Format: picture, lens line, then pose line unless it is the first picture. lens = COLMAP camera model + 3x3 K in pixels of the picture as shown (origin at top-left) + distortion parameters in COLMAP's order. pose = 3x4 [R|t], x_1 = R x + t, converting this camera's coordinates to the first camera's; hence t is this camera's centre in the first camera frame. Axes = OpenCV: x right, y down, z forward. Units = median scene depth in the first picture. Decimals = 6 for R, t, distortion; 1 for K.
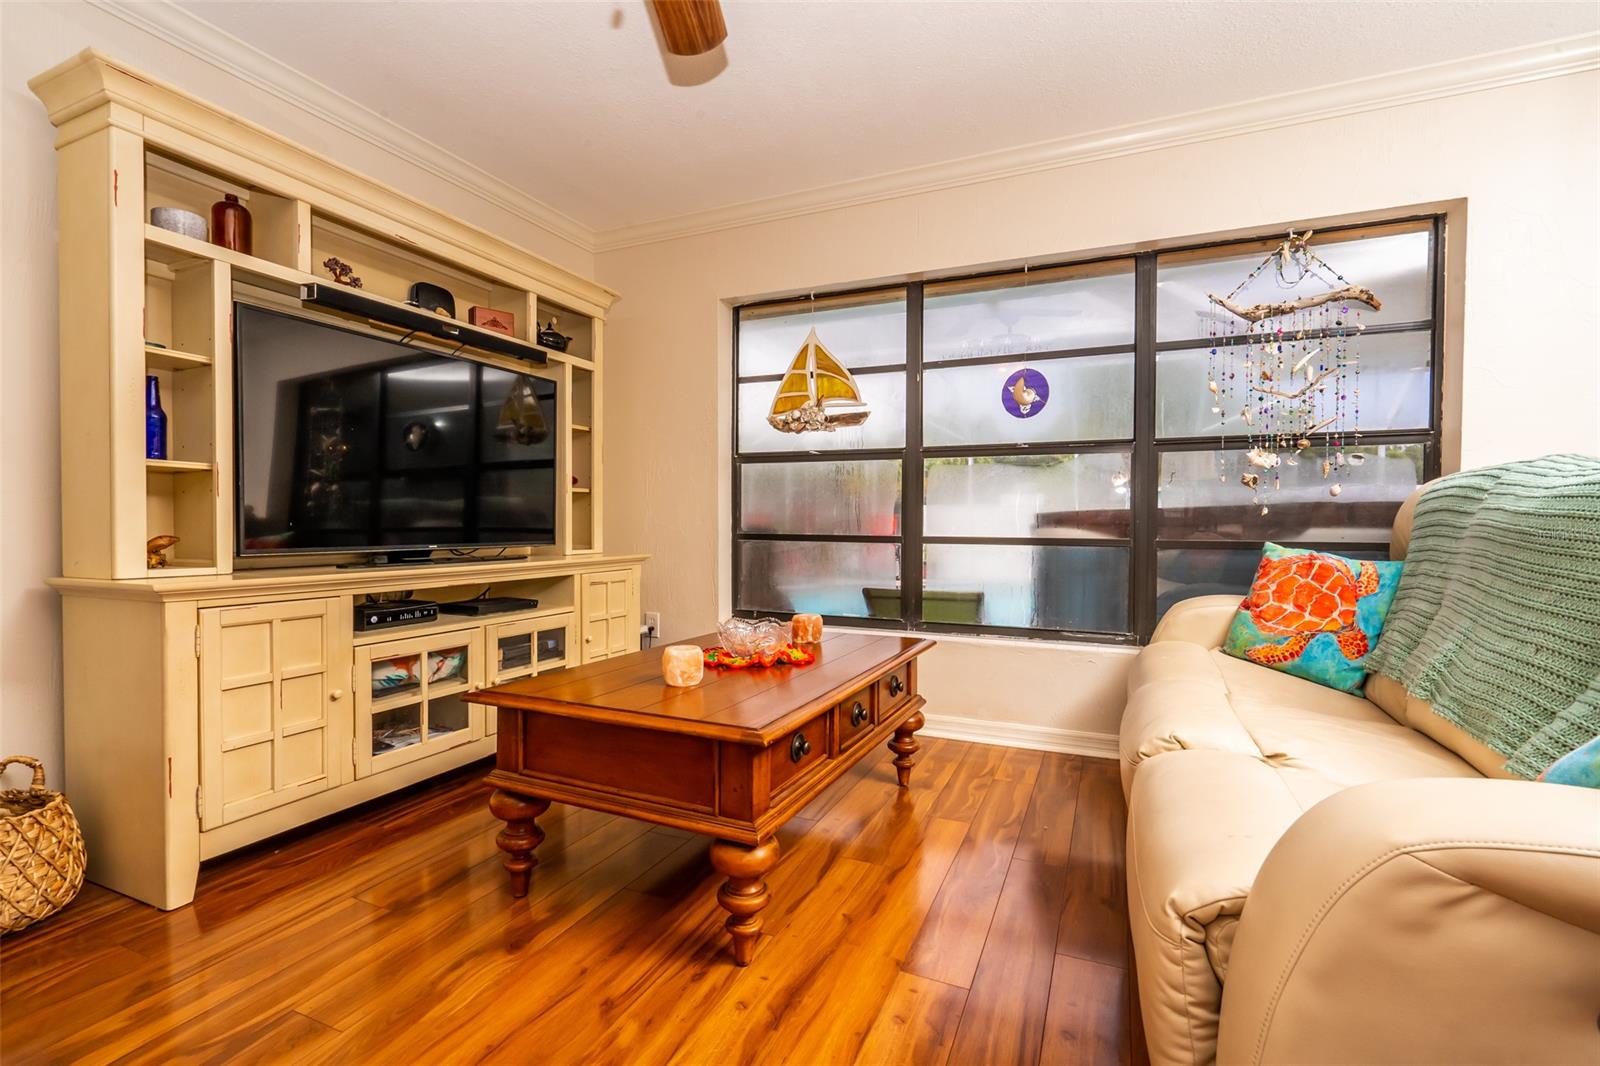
lens RADIAL K [[717.6, 0, 796.5], [0, 717.6, 531.8], [0, 0, 1]] dist [-0.003102, 0.000797]
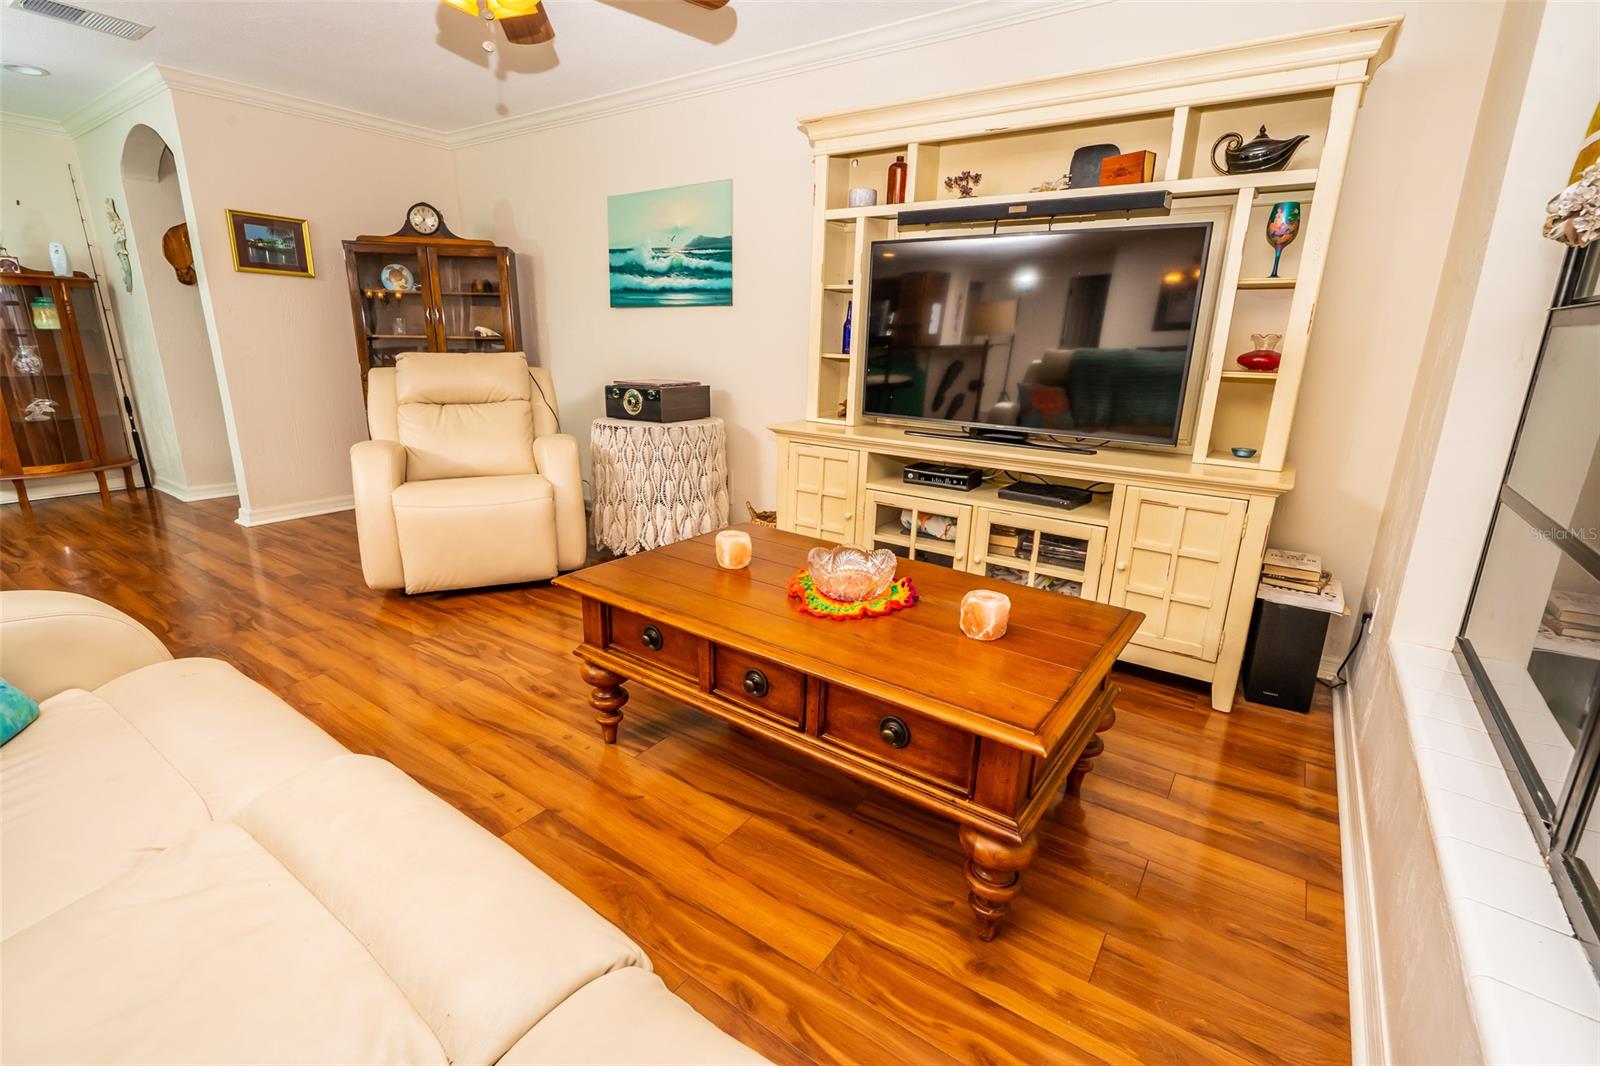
lens RADIAL K [[733.3, 0, 800.0], [0, 733.3, 533.0], [0, 0, 1]] dist [-0.001157, 0.000081]
pose [[-0.195845, 0.246740, -0.949086, 0.582101], [-0.038447, 0.965152, 0.258850, -0.090930], [0.979881, 0.087184, -0.179534, 0.830893]]
